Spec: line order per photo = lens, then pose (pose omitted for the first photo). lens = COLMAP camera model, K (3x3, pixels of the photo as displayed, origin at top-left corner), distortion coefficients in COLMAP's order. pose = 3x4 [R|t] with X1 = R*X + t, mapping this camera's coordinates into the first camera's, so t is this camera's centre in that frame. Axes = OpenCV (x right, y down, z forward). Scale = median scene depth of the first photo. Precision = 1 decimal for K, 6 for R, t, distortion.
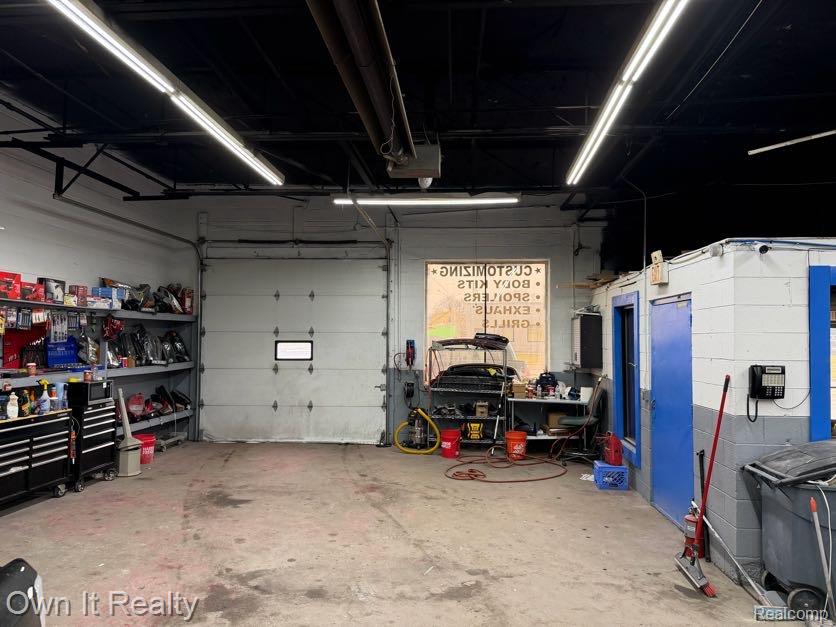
lens RADIAL K [[585.8, 0, 413.2], [0, 585.8, 313.7], [0, 0, 1]] dist [0.124378, -0.183553]
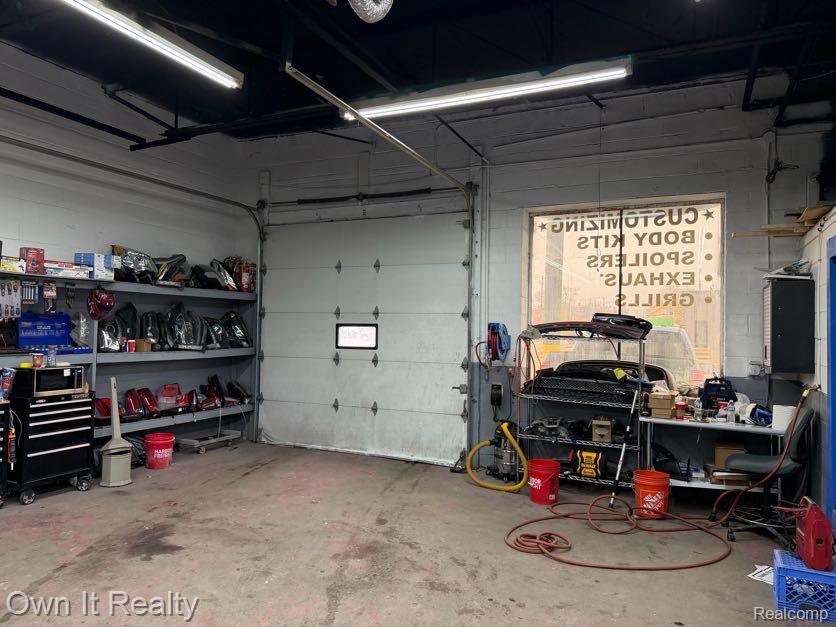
lens RADIAL K [[585.8, 0, 413.2], [0, 585.8, 313.7], [0, 0, 1]] dist [0.124378, -0.183553]
pose [[0.936504, -0.000526, -0.350656, 0.154361], [0.004583, 0.999932, 0.010738, 0.026493], [0.350626, -0.011663, 0.936443, 0.322936]]
